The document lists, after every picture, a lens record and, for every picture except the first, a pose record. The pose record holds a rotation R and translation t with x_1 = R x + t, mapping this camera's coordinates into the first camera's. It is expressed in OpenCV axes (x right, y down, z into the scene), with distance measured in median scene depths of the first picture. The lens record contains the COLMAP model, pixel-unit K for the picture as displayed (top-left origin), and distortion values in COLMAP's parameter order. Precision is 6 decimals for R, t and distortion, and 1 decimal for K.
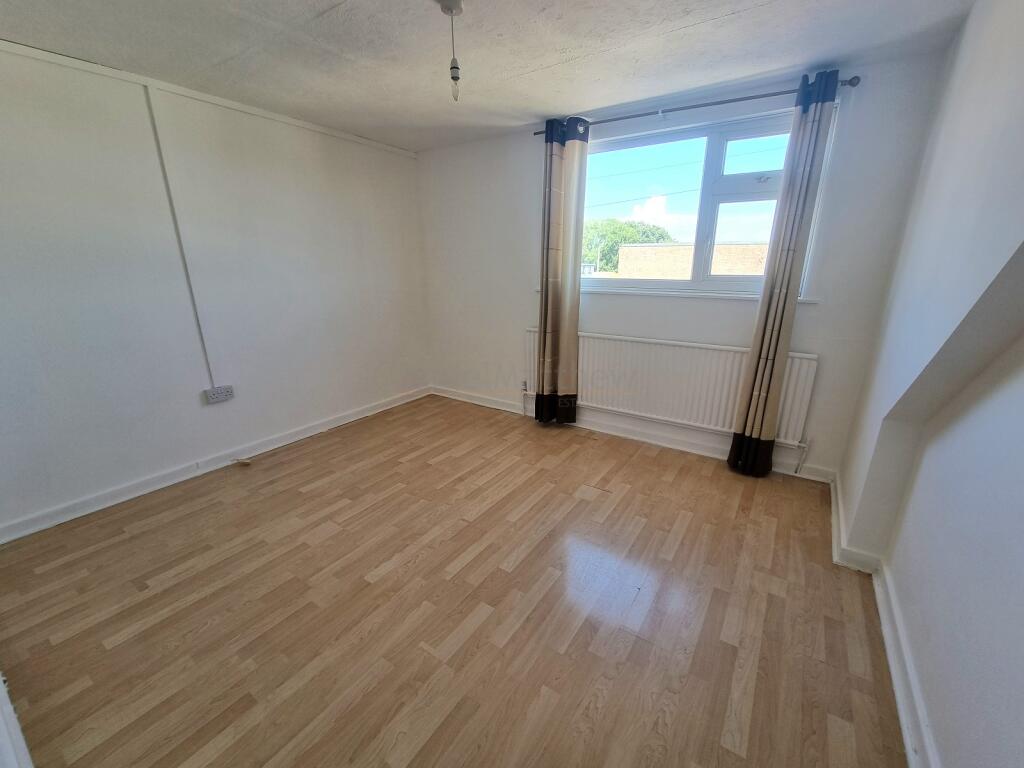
lens RADIAL K [[422.6, 0, 516.9], [0, 422.6, 394.1], [0, 0, 1]] dist [-0.000003, 0.000459]
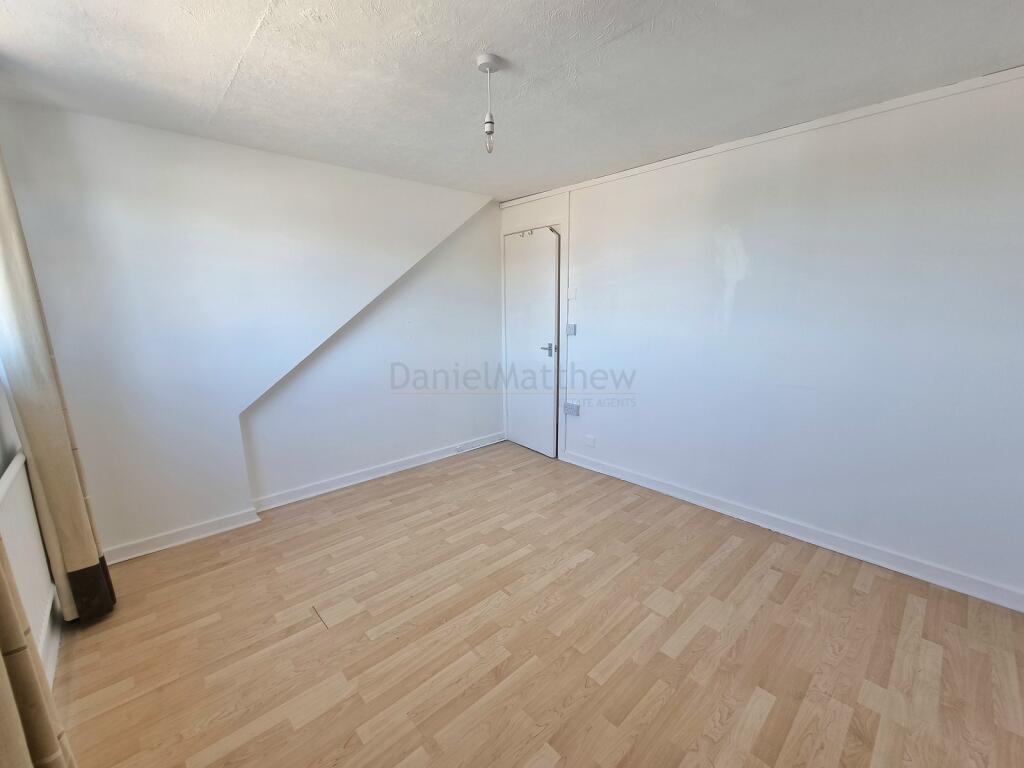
lens RADIAL K [[422.6, 0, 516.9], [0, 422.6, 394.1], [0, 0, 1]] dist [-0.000003, 0.000459]
pose [[-0.974090, -0.035504, 0.223356, -0.360811], [0.077249, 0.875972, 0.476136, -0.542560], [-0.212559, 0.481054, -0.850533, 1.706053]]
